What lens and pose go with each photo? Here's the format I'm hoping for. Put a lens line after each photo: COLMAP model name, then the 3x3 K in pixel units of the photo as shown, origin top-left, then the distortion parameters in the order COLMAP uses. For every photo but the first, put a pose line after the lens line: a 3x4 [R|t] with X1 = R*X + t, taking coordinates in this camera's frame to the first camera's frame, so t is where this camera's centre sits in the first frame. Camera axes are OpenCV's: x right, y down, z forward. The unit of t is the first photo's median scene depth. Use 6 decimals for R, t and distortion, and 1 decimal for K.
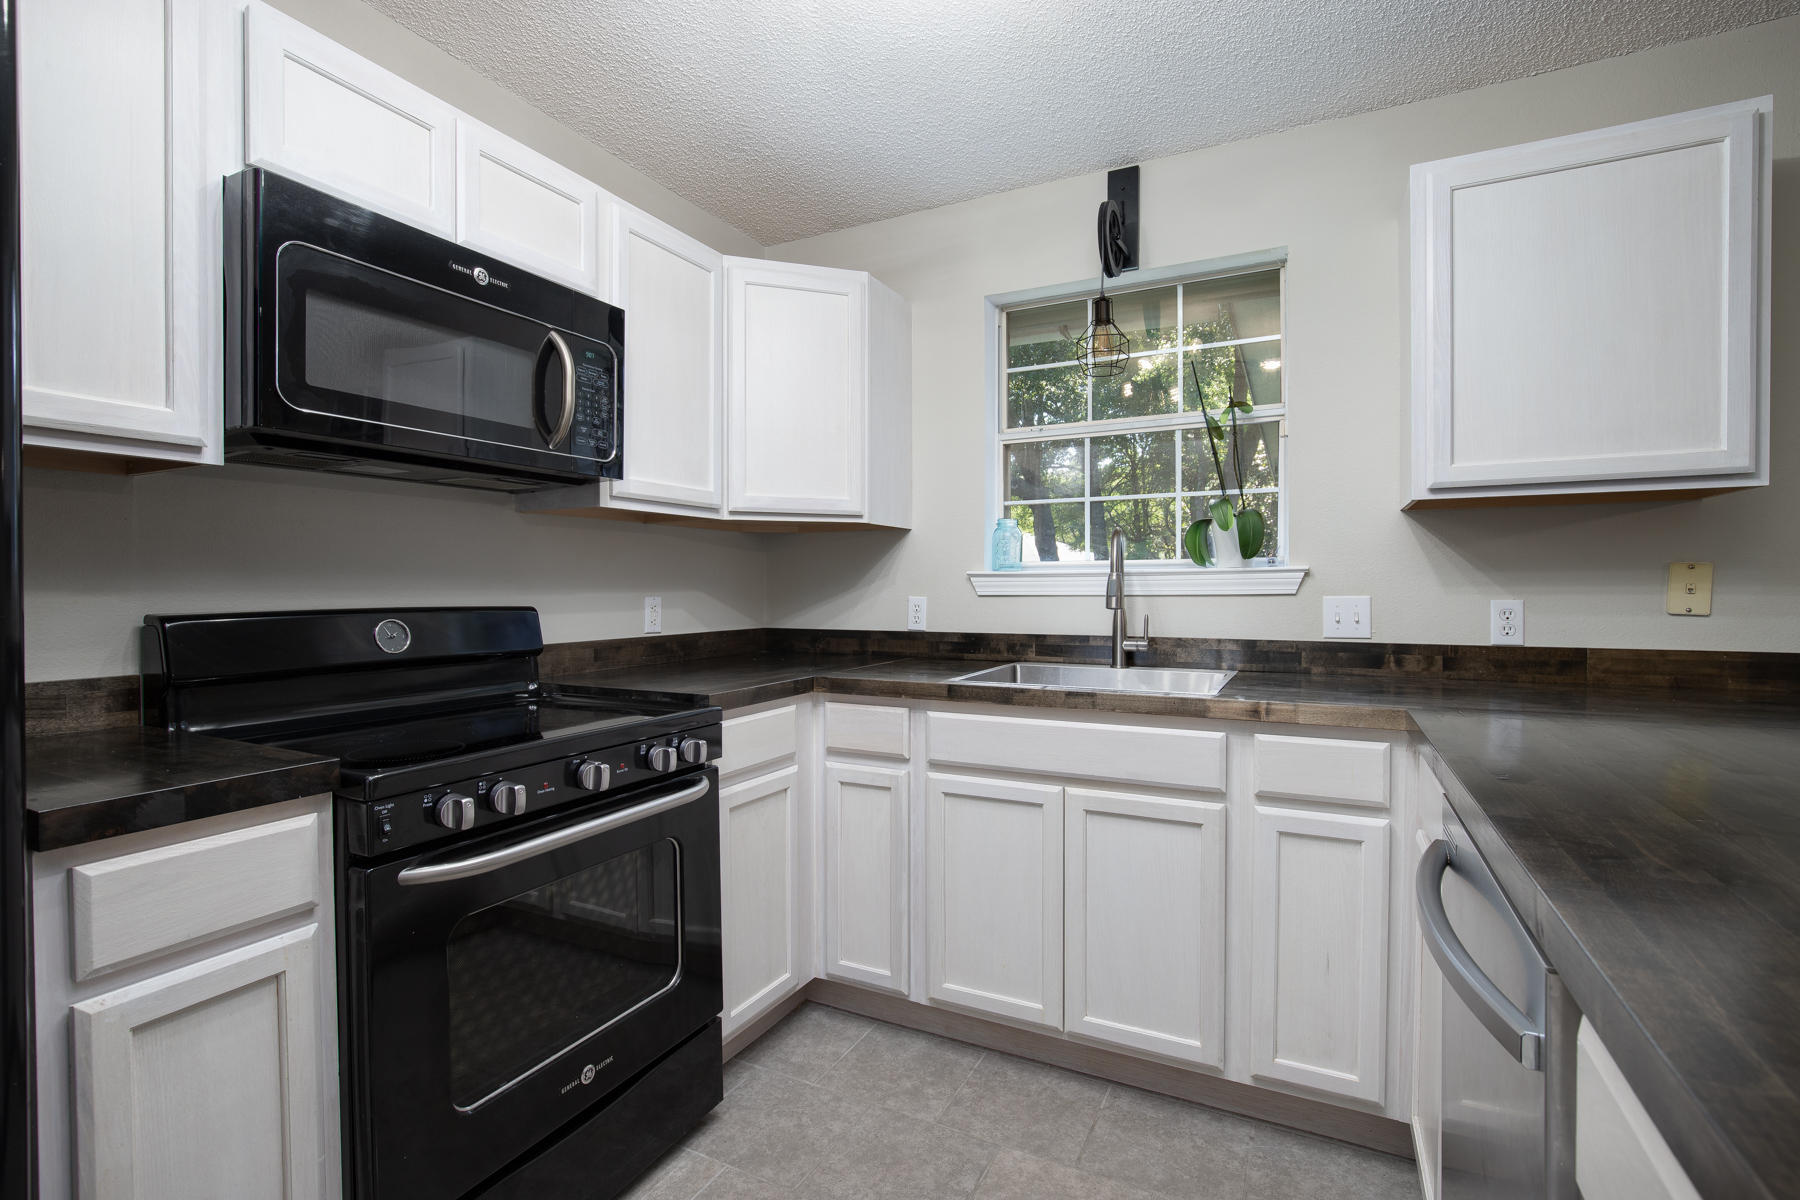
lens RADIAL K [[830.7, 0, 885.8], [0, 830.7, 599.1], [0, 0, 1]] dist [-0.021427, 0.005732]
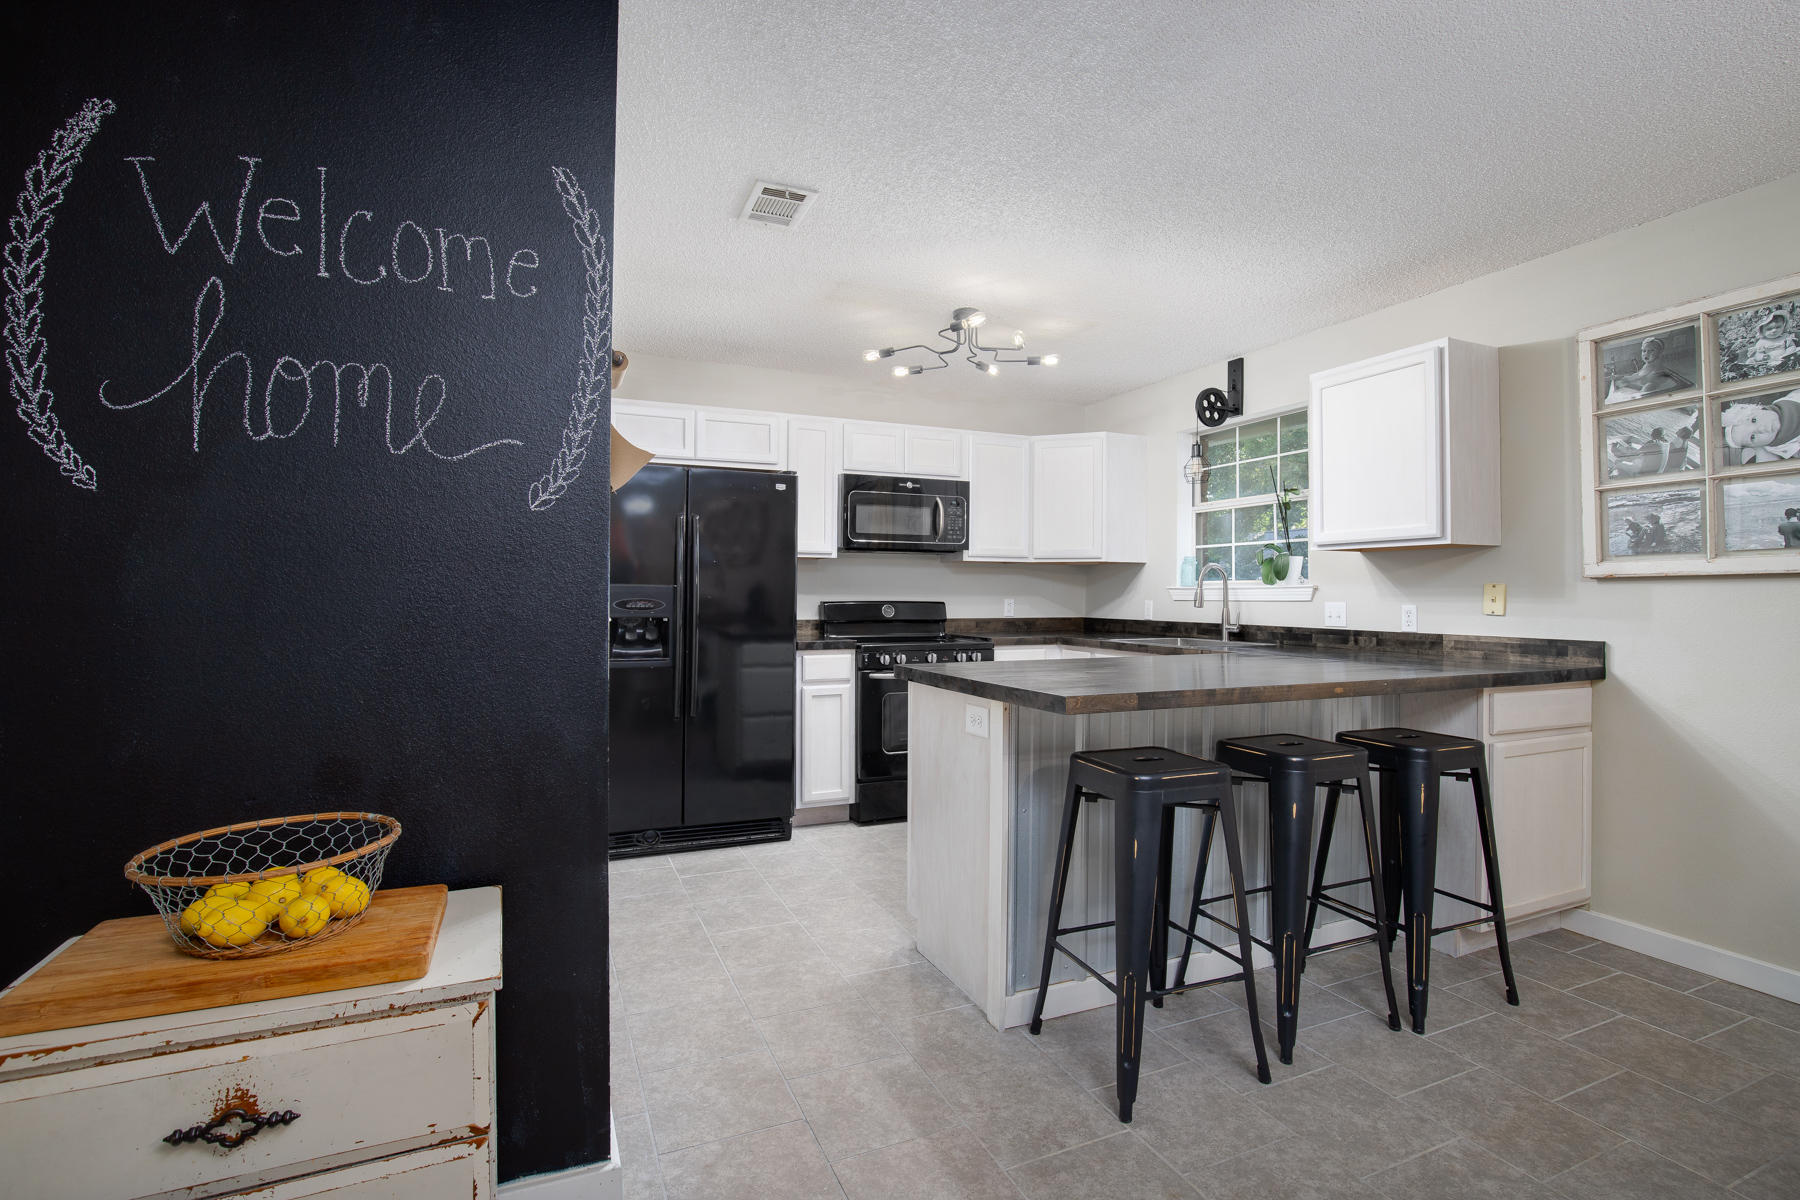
lens RADIAL K [[830.7, 0, 870.2], [0, 830.7, 590.0], [0, 0, 1]] dist [-0.021427, 0.005732]
pose [[0.759394, 0.004107, -0.650618, 1.051689], [-0.016541, 0.999779, -0.012995, 0.010295], [0.650421, 0.020631, 0.759294, -1.042606]]
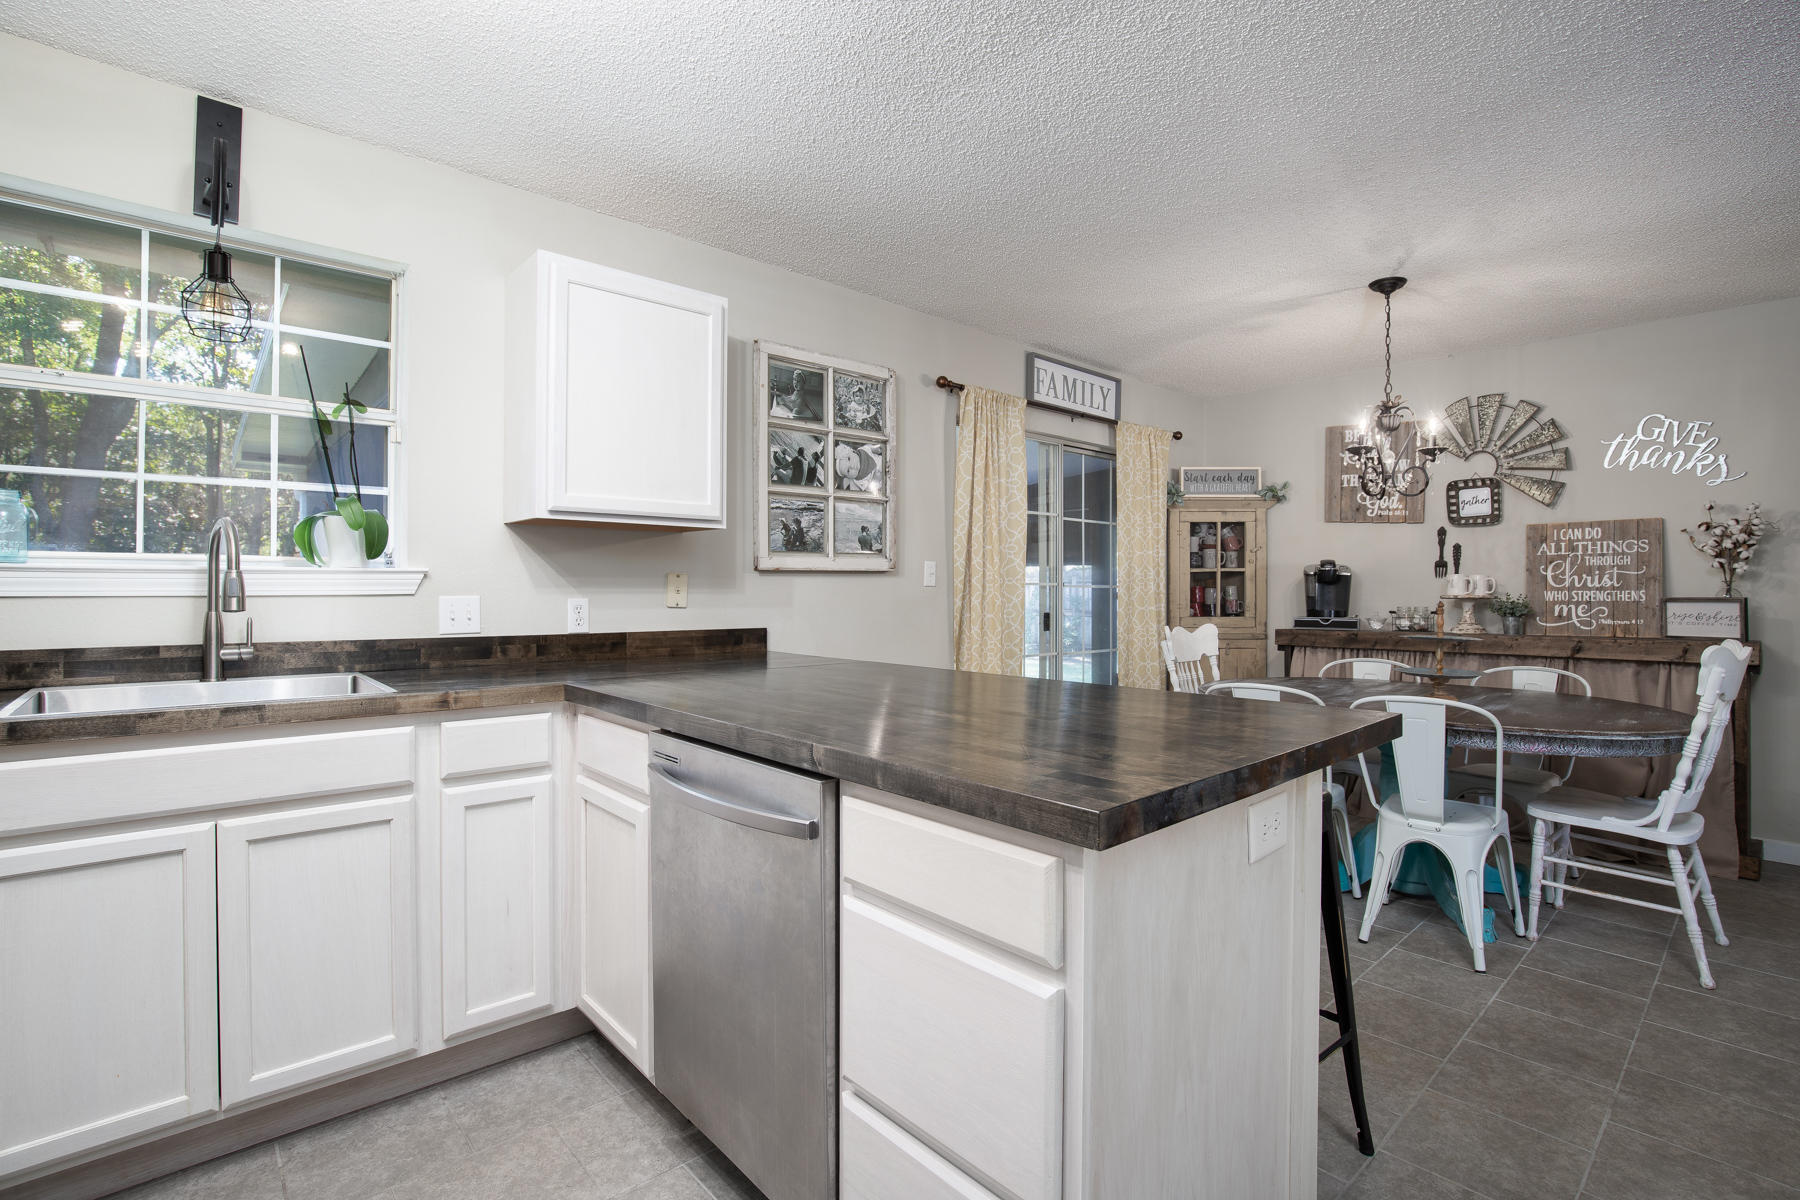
lens RADIAL K [[830.7, 0, 903.4], [0, 830.7, 588.7], [0, 0, 1]] dist [-0.021427, 0.005732]
pose [[0.363590, 0.005465, 0.931543, -0.300127], [0.007108, 0.999937, -0.008640, 0.000476], [-0.931532, 0.009763, 0.363529, 0.034529]]
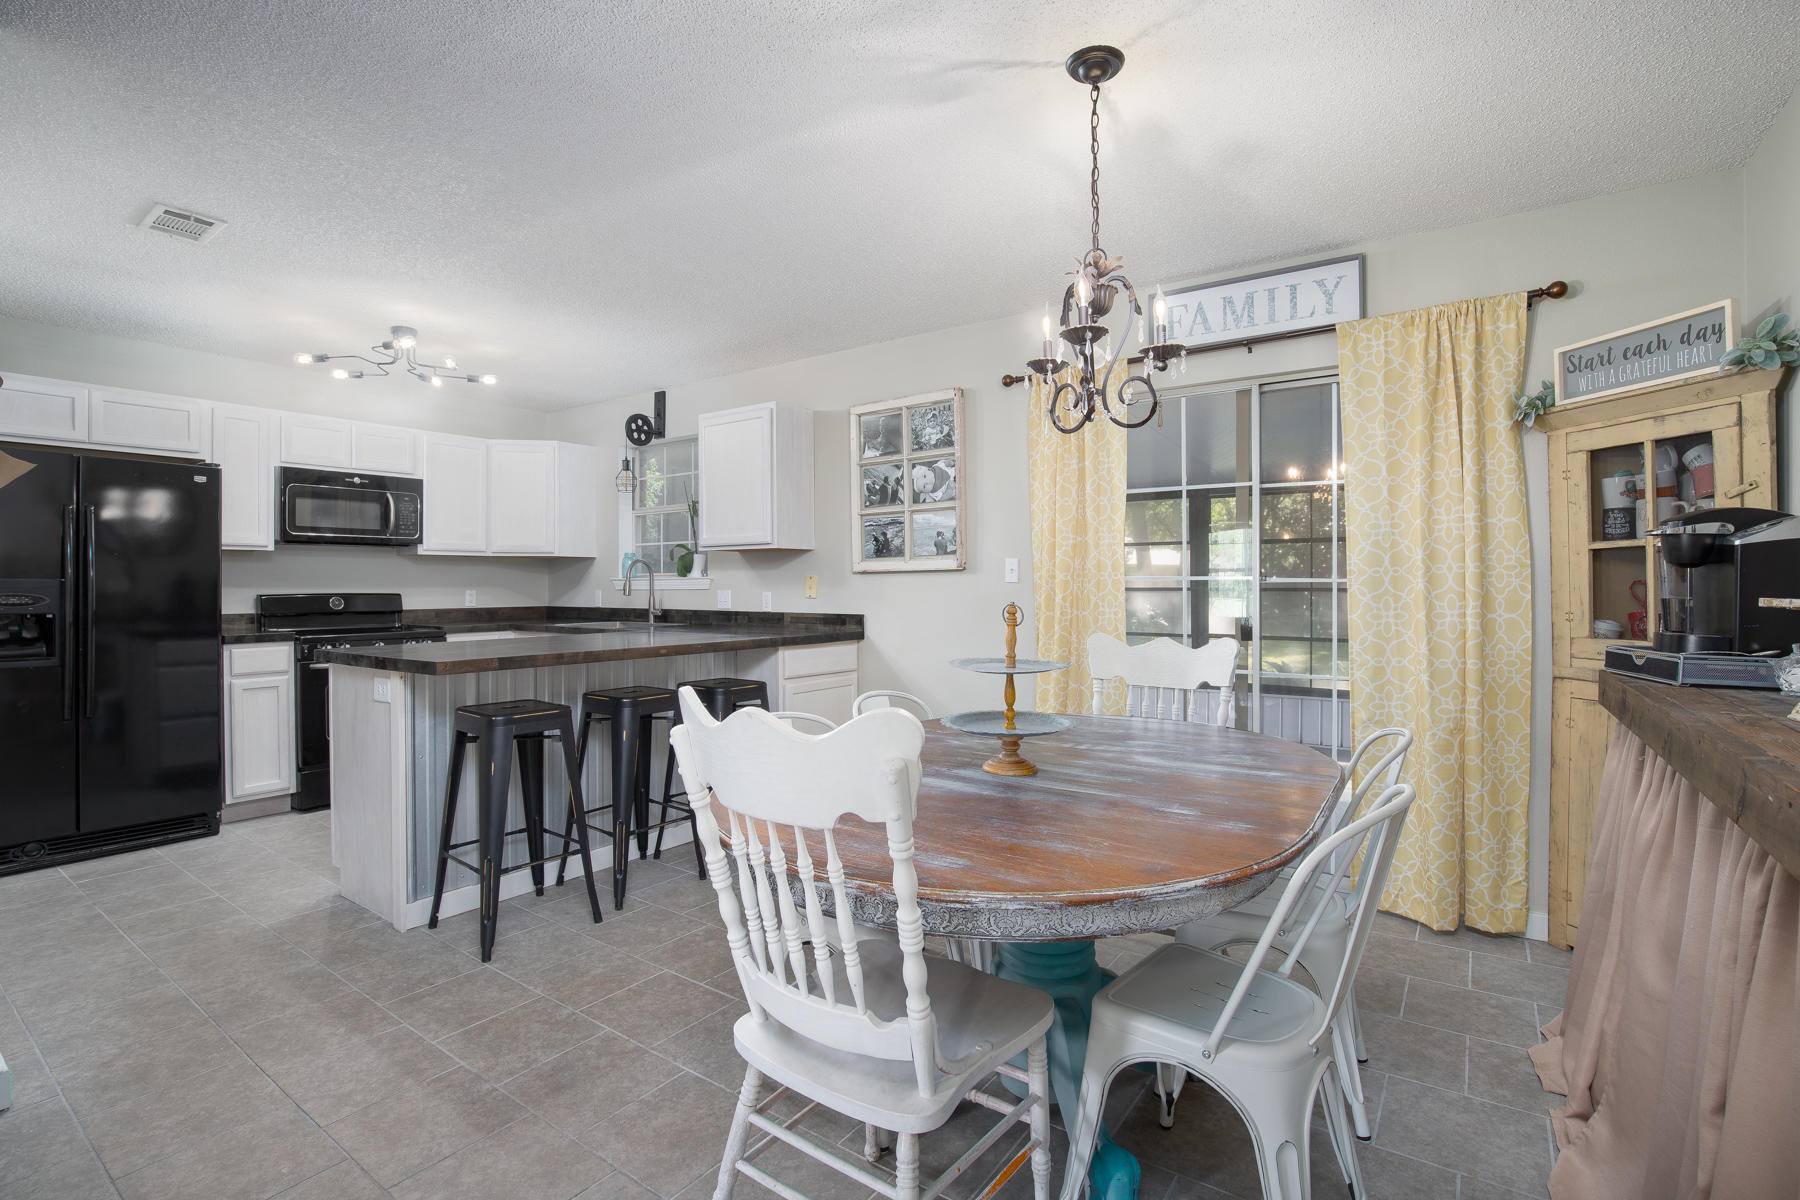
lens RADIAL K [[830.7, 0, 821.7], [0, 830.7, 589.8], [0, 0, 1]] dist [-0.021427, 0.005732]
pose [[0.981430, 0.002623, -0.191805, 1.406829], [-0.003872, 0.999974, -0.006135, 0.009506], [0.191784, 0.006763, 0.981414, -1.299080]]
